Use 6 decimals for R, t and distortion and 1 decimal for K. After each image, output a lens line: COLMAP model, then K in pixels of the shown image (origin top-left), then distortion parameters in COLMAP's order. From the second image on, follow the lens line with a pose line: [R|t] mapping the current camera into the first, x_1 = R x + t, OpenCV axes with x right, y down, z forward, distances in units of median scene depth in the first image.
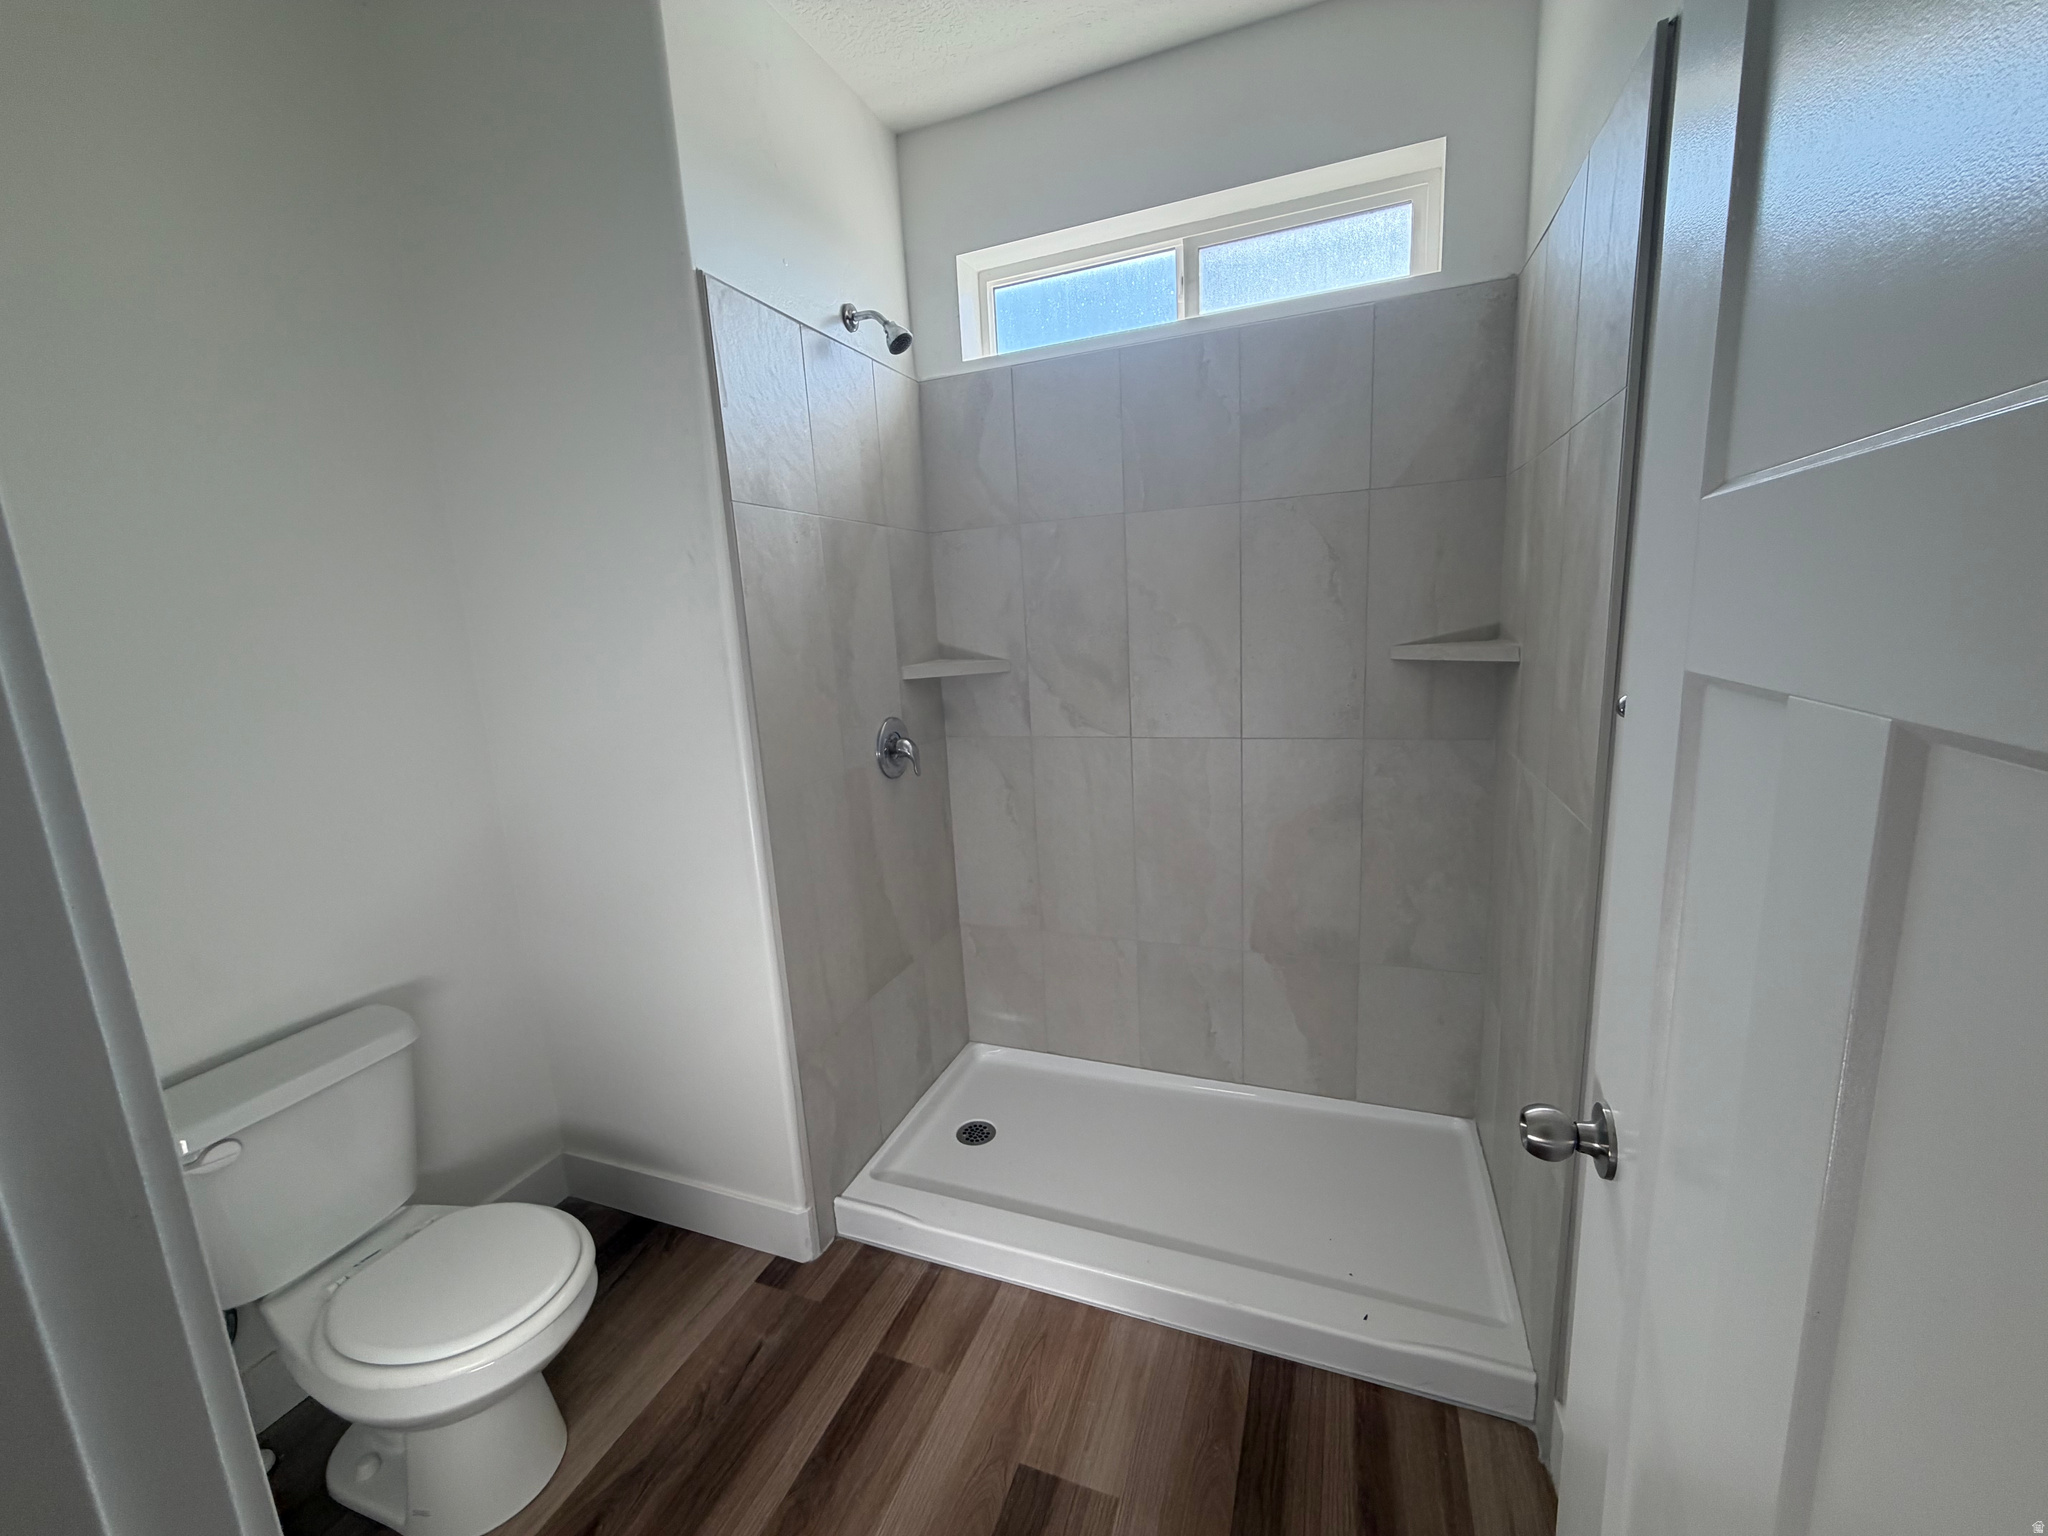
lens RADIAL K [[814.7, 0, 1022.6], [0, 814.7, 769.3], [0, 0, 1]] dist [-0.003350, 0.000432]
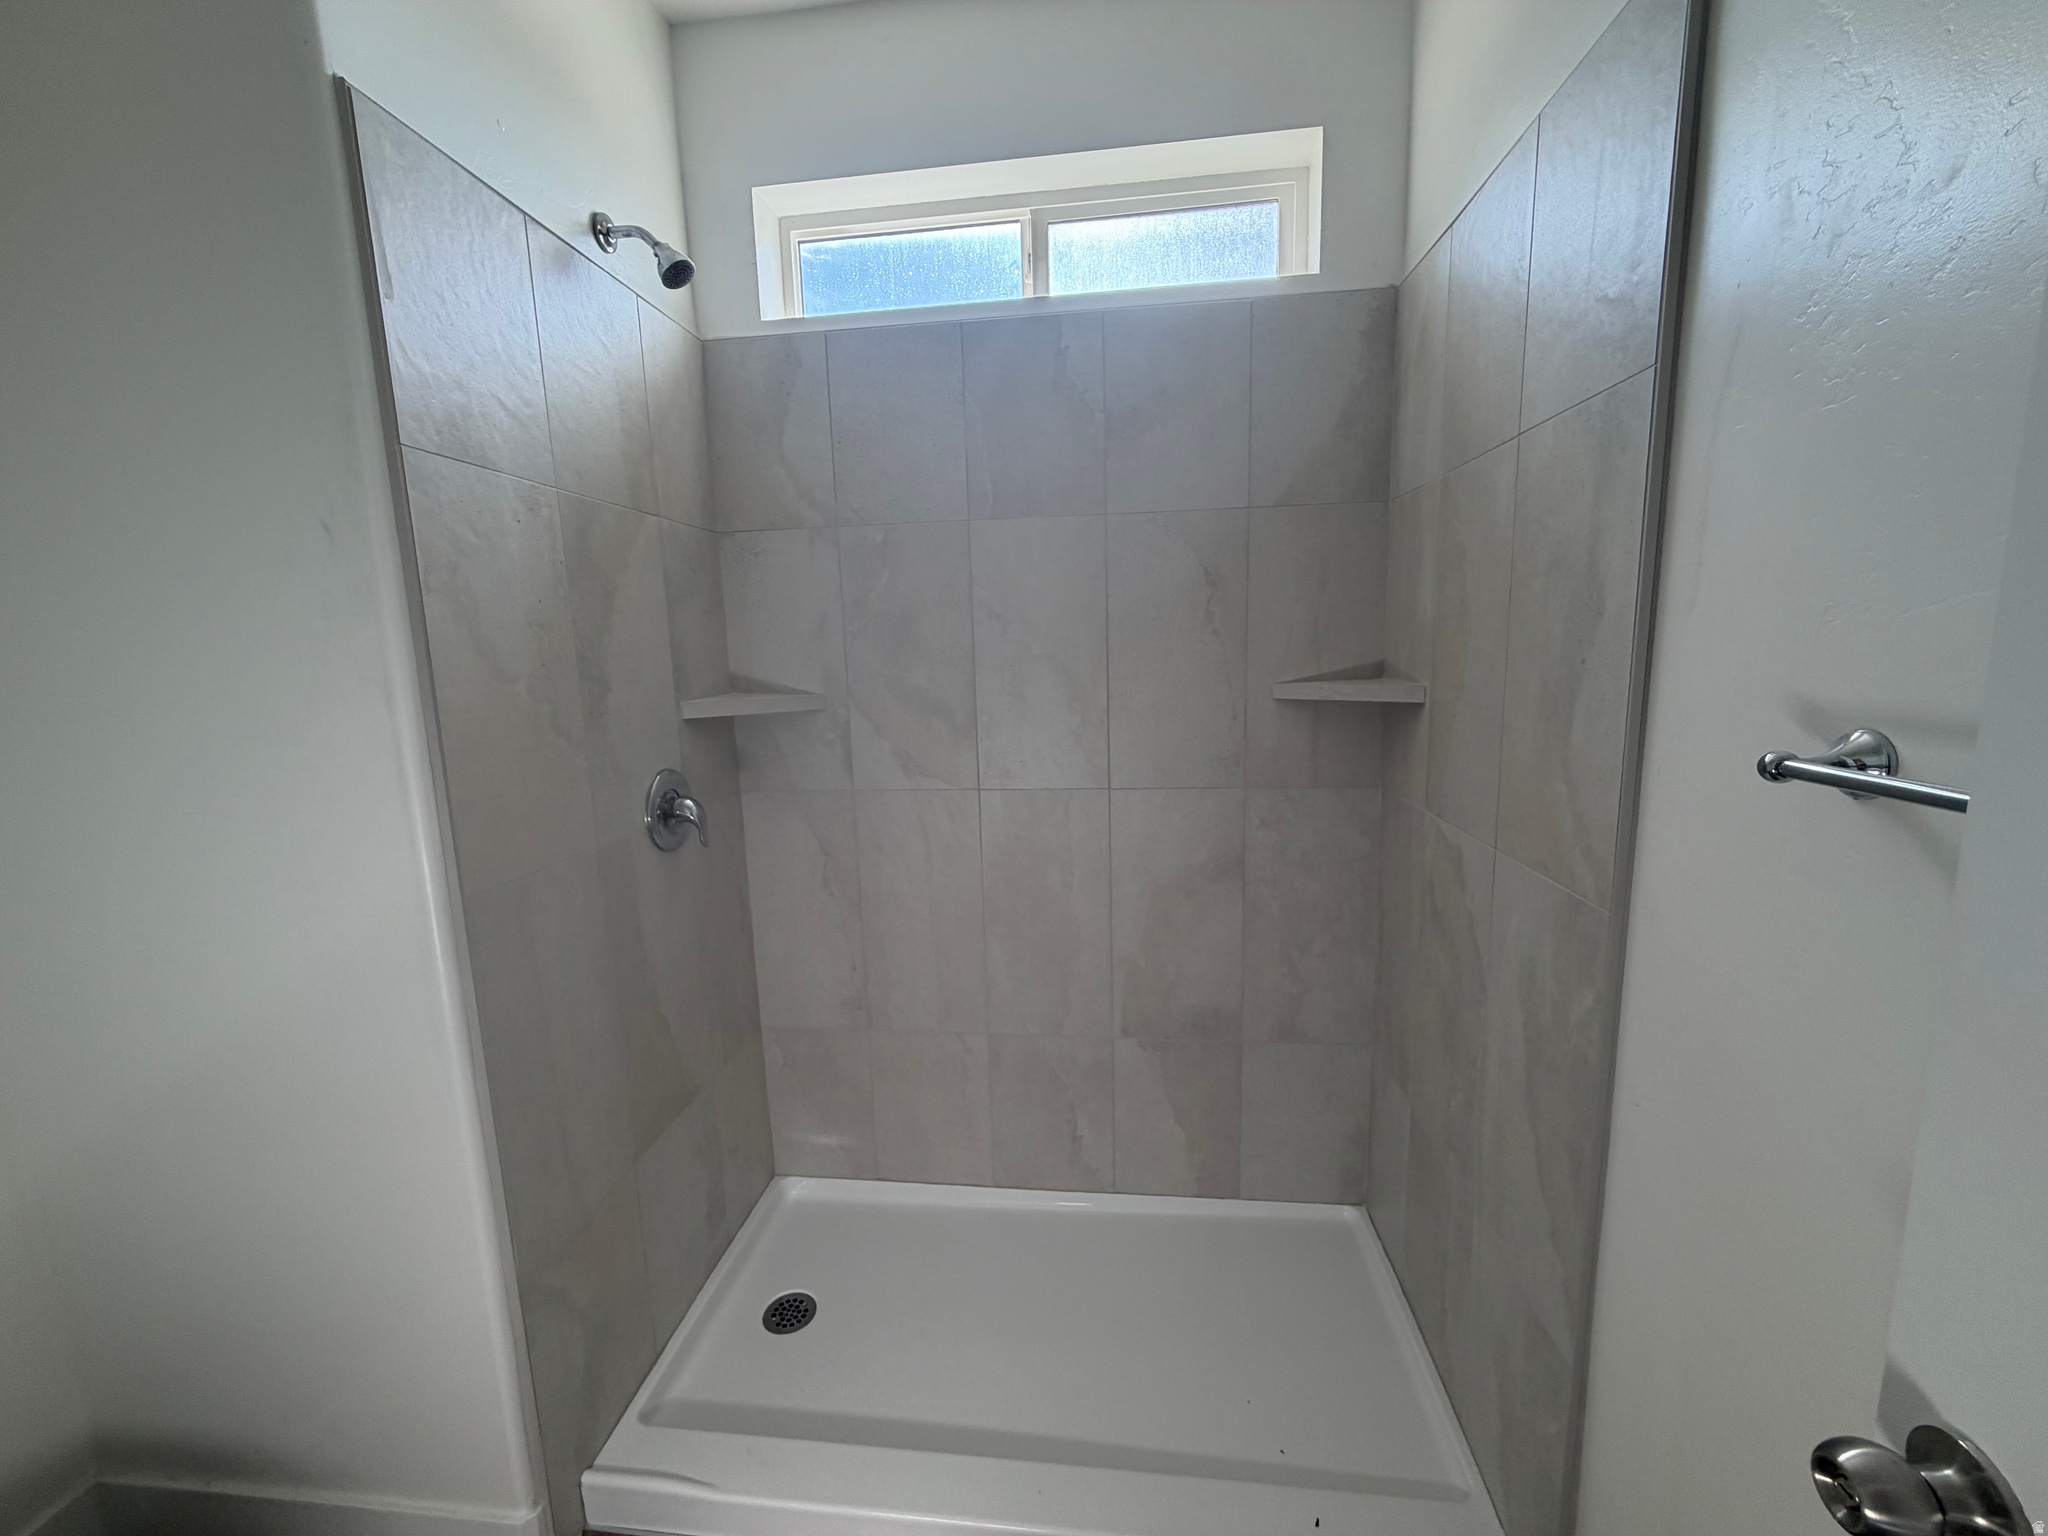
lens RADIAL K [[814.7, 0, 1026.1], [0, 814.7, 768.6], [0, 0, 1]] dist [-0.003350, 0.000432]
pose [[0.966289, -0.012088, 0.257177, -0.035940], [0.023819, 0.998810, -0.042551, -0.025937], [-0.256357, 0.047242, 0.965427, 0.203363]]
